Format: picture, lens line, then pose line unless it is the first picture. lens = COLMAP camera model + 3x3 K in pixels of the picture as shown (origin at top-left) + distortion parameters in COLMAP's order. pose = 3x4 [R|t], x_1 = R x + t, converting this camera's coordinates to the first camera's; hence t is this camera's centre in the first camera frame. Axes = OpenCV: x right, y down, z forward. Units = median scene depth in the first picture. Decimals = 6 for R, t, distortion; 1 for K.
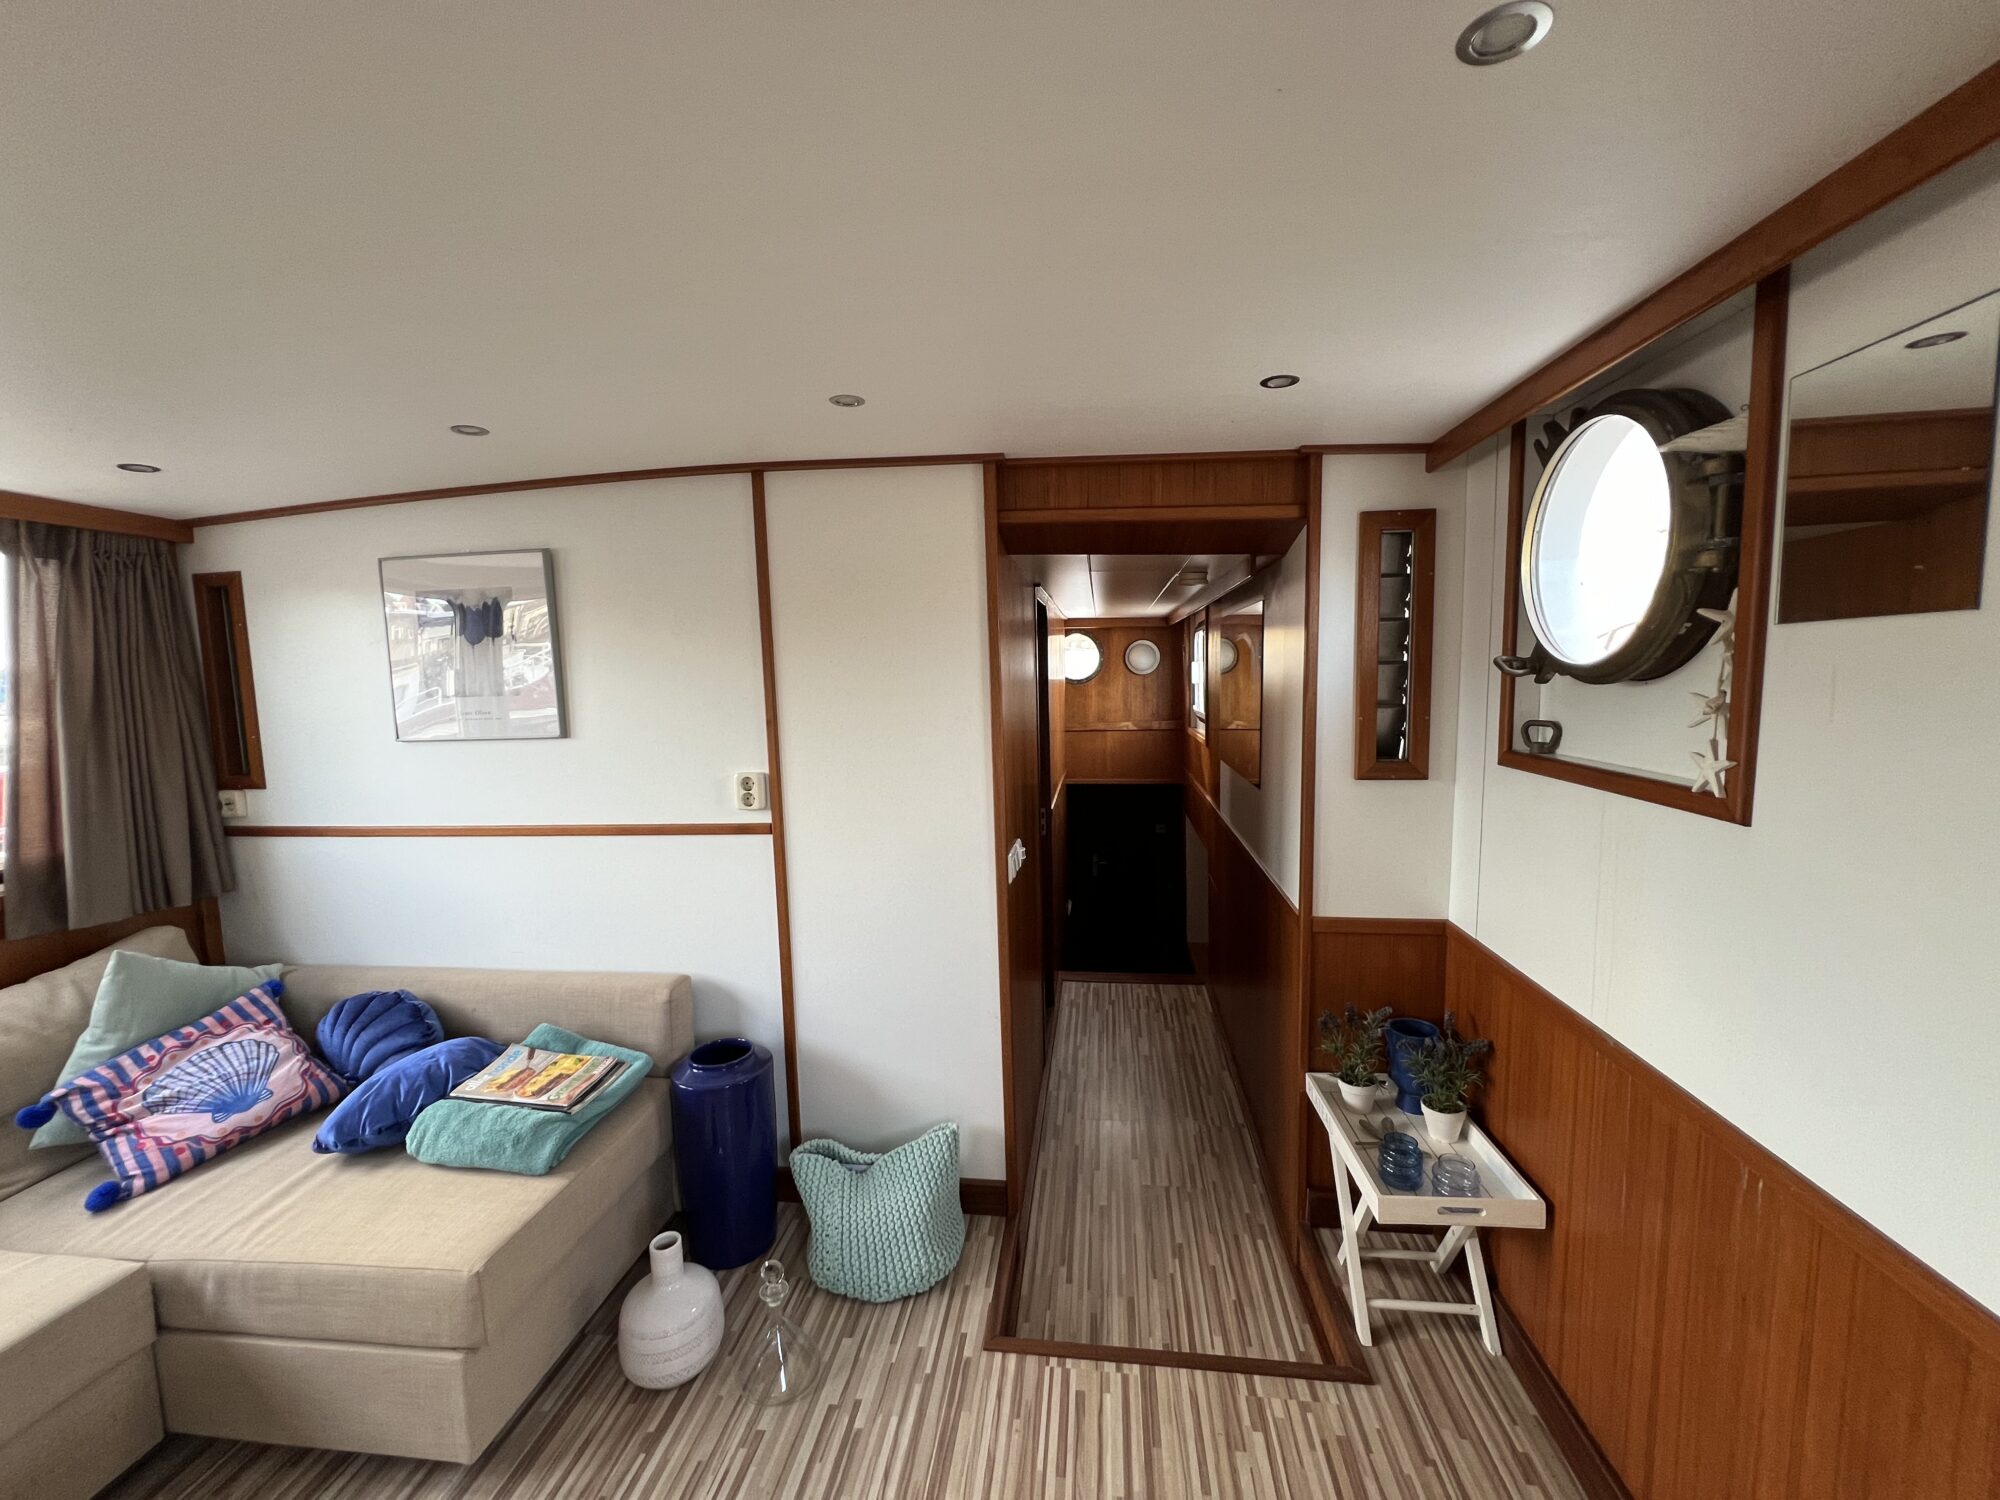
lens RADIAL K [[803.1, 0, 995.1], [0, 803.1, 746.7], [0, 0, 1]] dist [-0.003089, 0.000843]
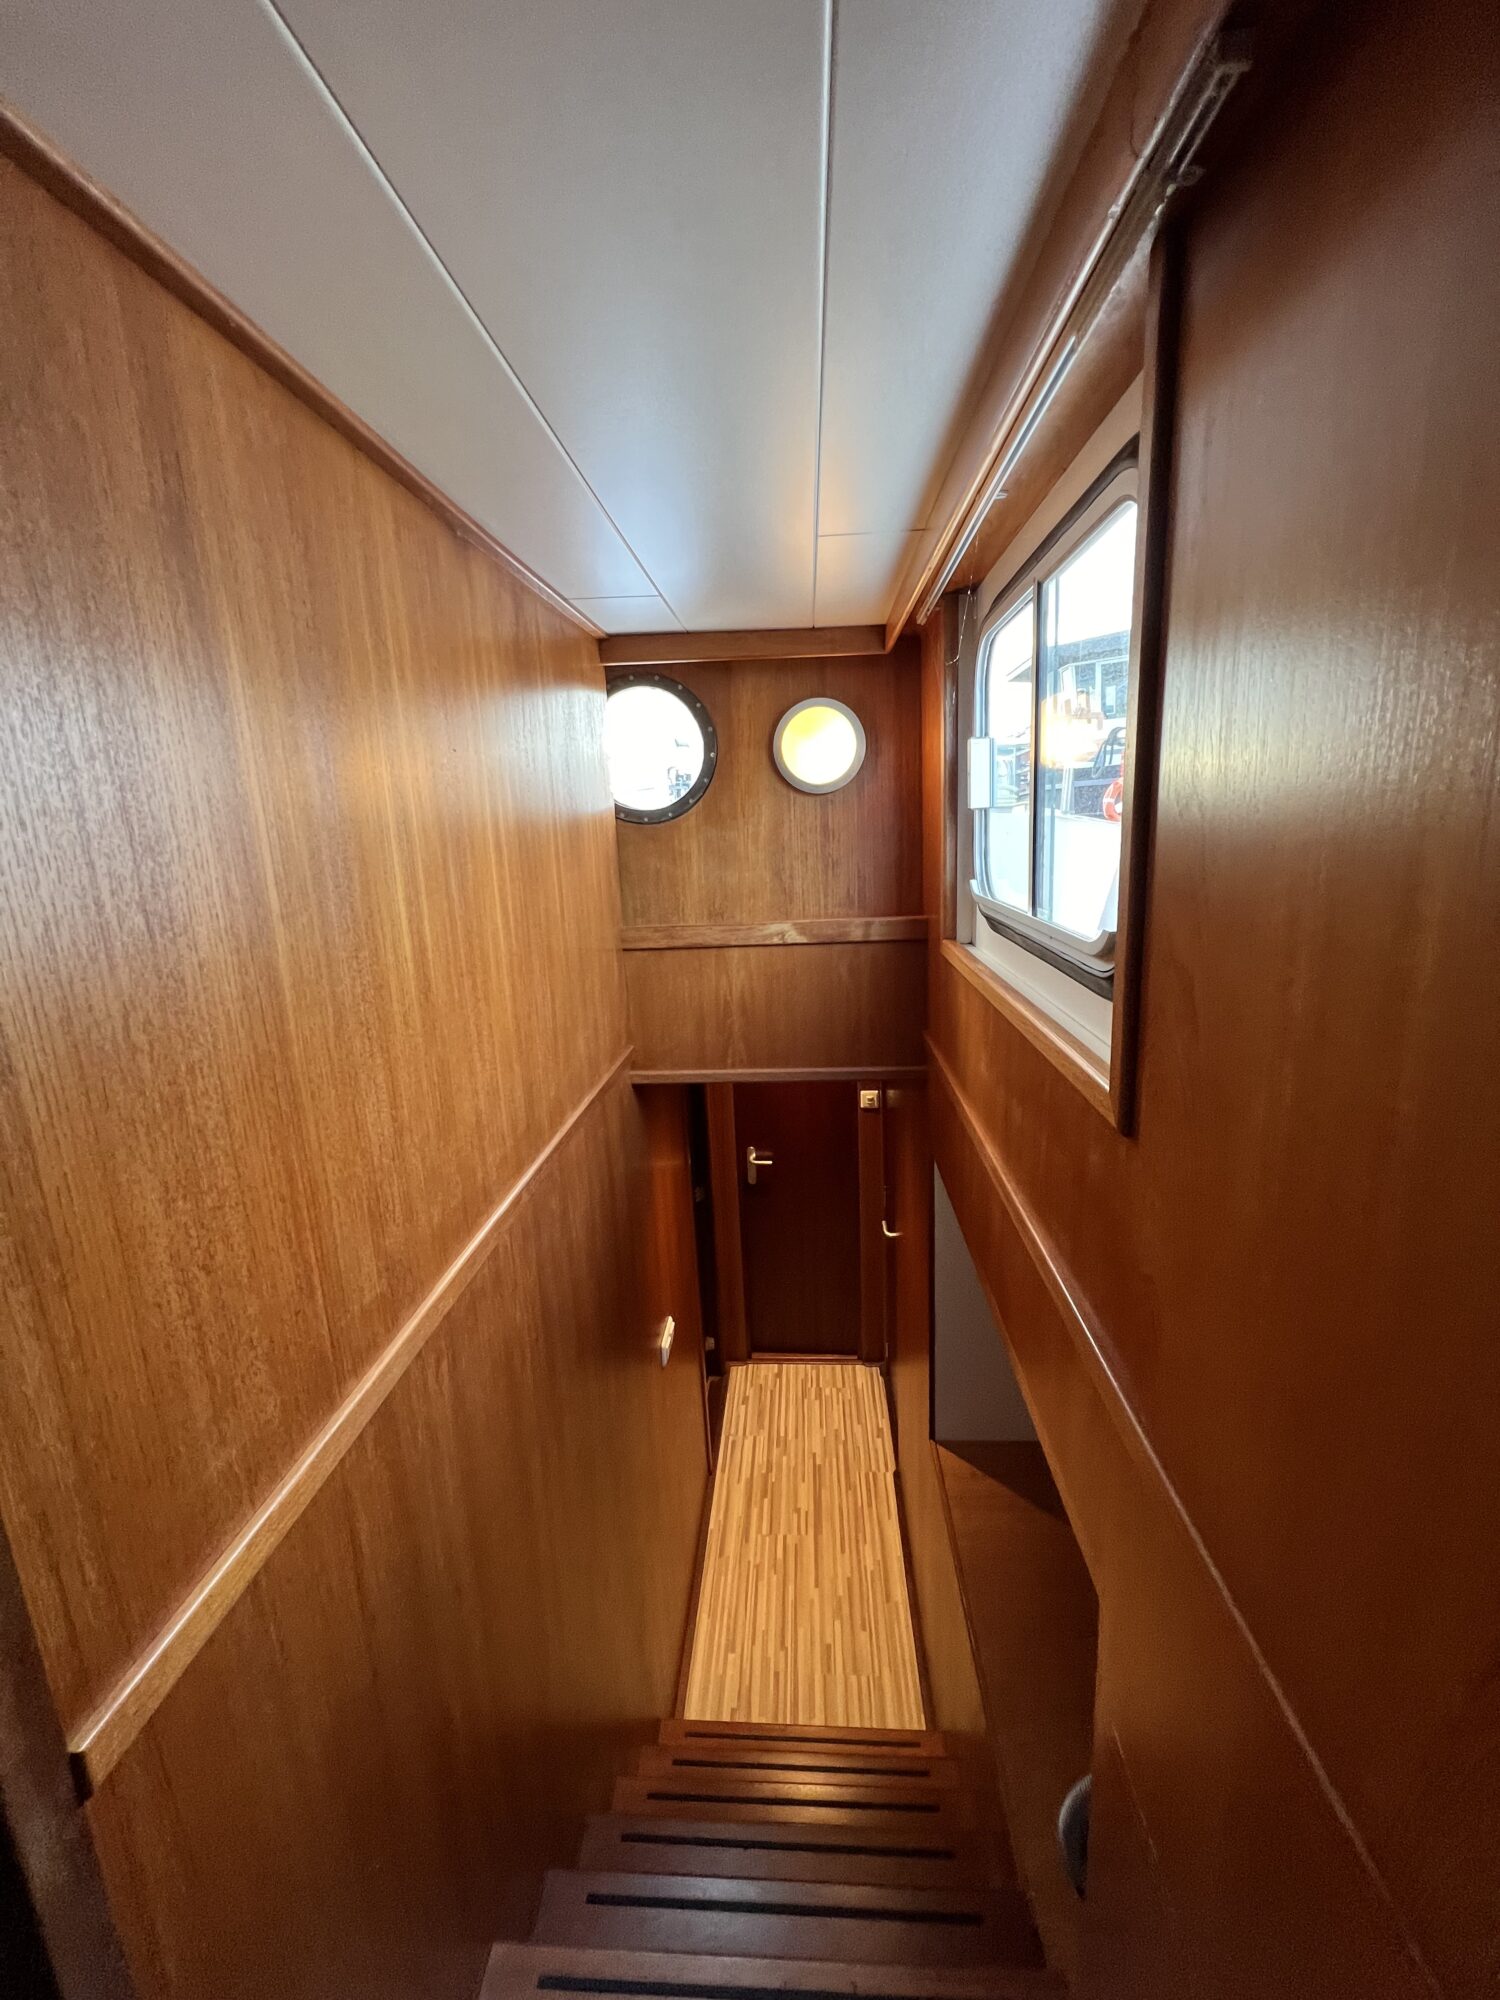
lens RADIAL K [[803.1, 0, 756.9], [0, 803.1, 995.2], [0, 0, 1]] dist [-0.003089, 0.000843]
pose [[0.997484, -0.029320, 0.064549, 0.335356], [0.022281, 0.993989, 0.107190, -0.099283], [-0.067304, -0.105482, 0.992141, 1.635346]]
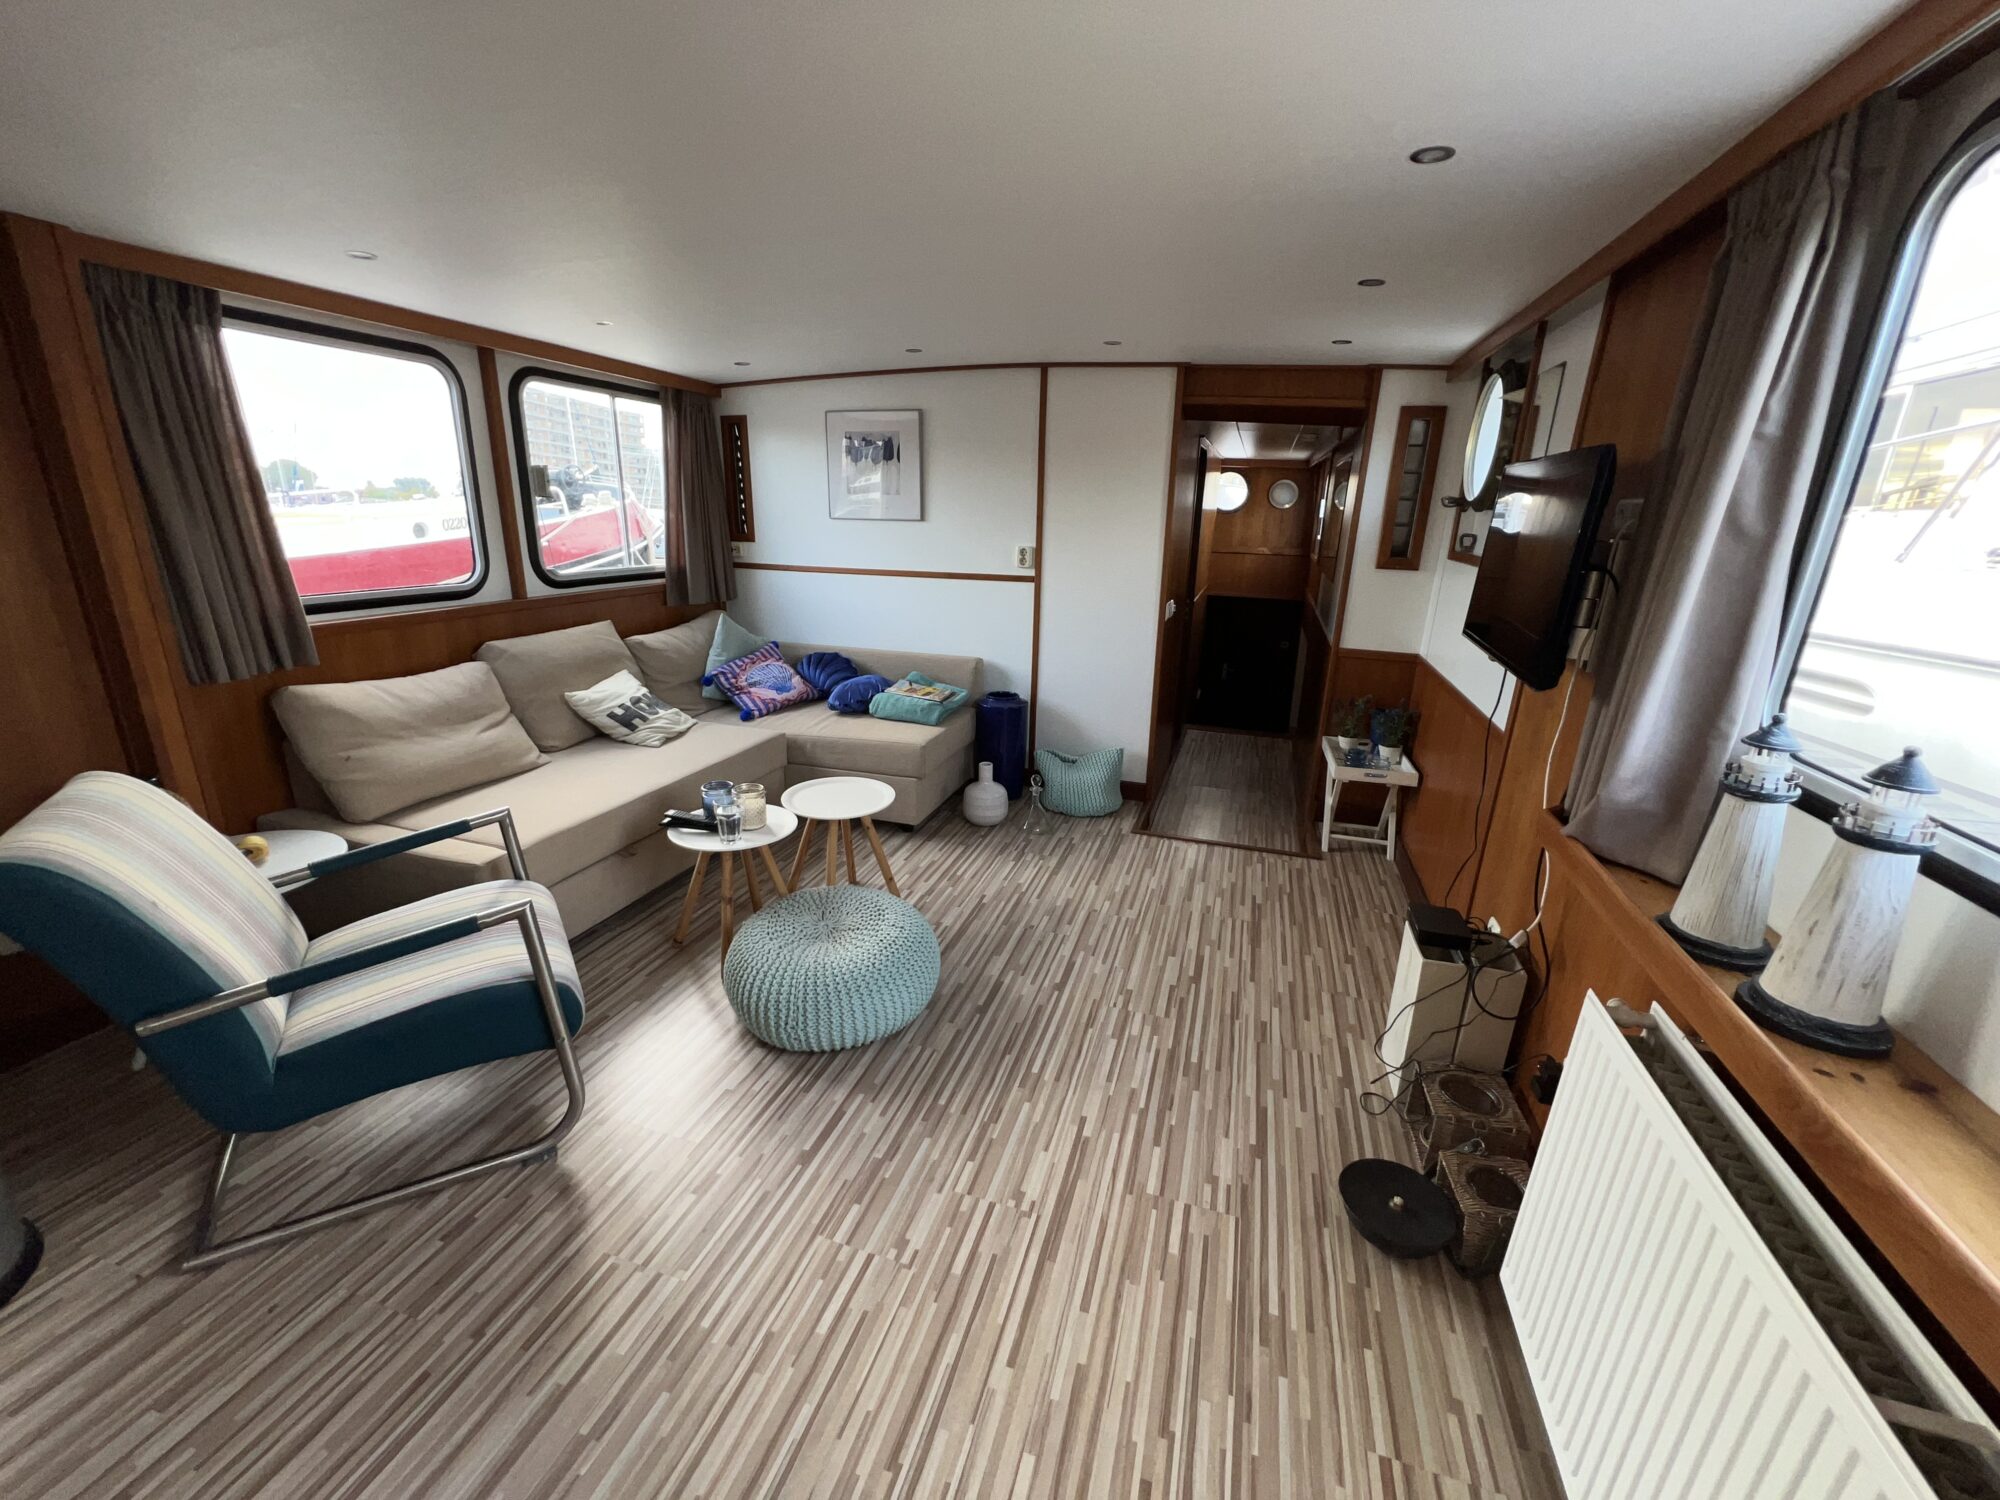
lens RADIAL K [[803.1, 0, 994.3], [0, 803.1, 746.7], [0, 0, 1]] dist [-0.003089, 0.000843]
pose [[0.982389, 0.099285, -0.158286, -0.048427], [-0.065791, 0.976694, 0.204303, 0.116242], [0.174881, -0.190291, 0.966026, -0.889903]]
